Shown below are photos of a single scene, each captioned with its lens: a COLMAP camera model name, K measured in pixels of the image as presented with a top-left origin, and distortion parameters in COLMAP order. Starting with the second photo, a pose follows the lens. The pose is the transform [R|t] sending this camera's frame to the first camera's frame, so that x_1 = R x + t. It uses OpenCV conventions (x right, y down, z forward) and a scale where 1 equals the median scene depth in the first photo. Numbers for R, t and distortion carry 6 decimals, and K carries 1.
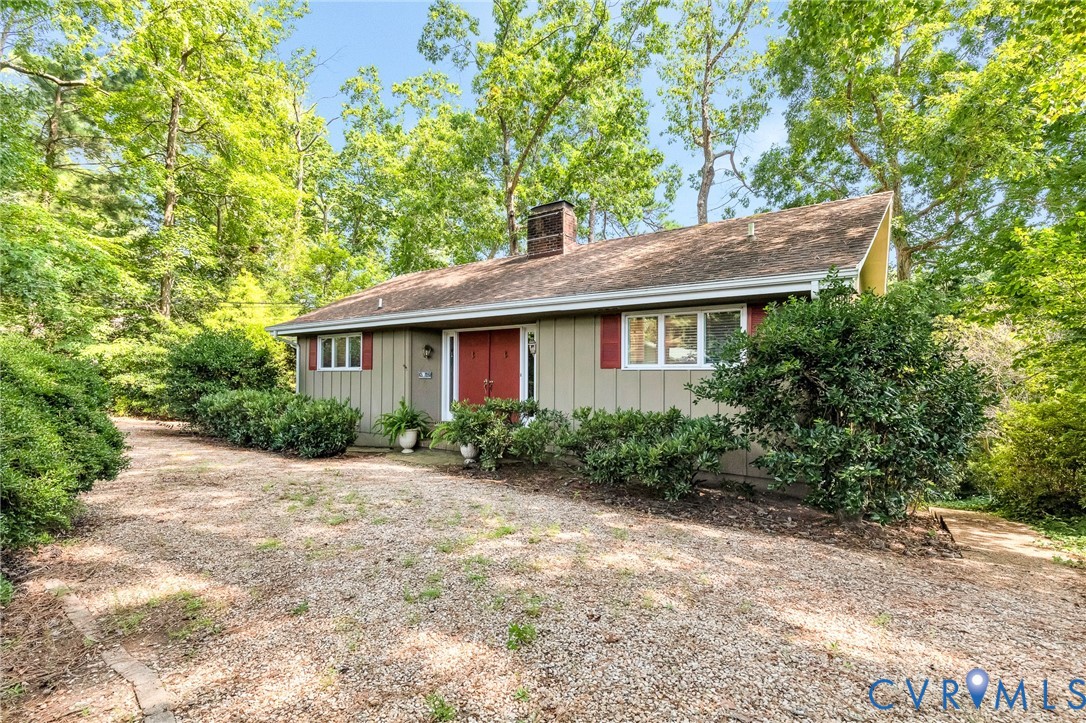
lens RADIAL K [[523.2, 0, 543.0], [0, 523.2, 361.5], [0, 0, 1]] dist [0.024478, -0.000220]
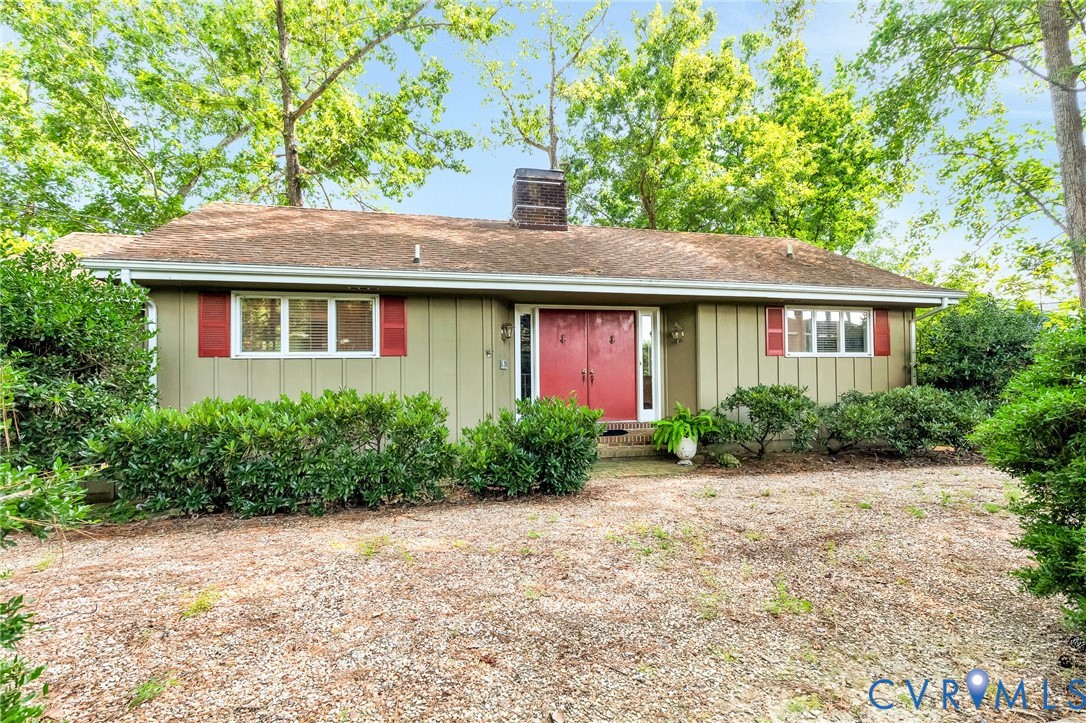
lens RADIAL K [[477.6, 0, 542.7], [0, 477.6, 356.1], [0, 0, 1]] dist [-0.000544, -0.000052]
pose [[0.602483, -0.004699, 0.798118, -0.555451], [-0.005802, 0.999930, 0.010267, 0.005644], [-0.798111, -0.010816, 0.602413, 0.439971]]
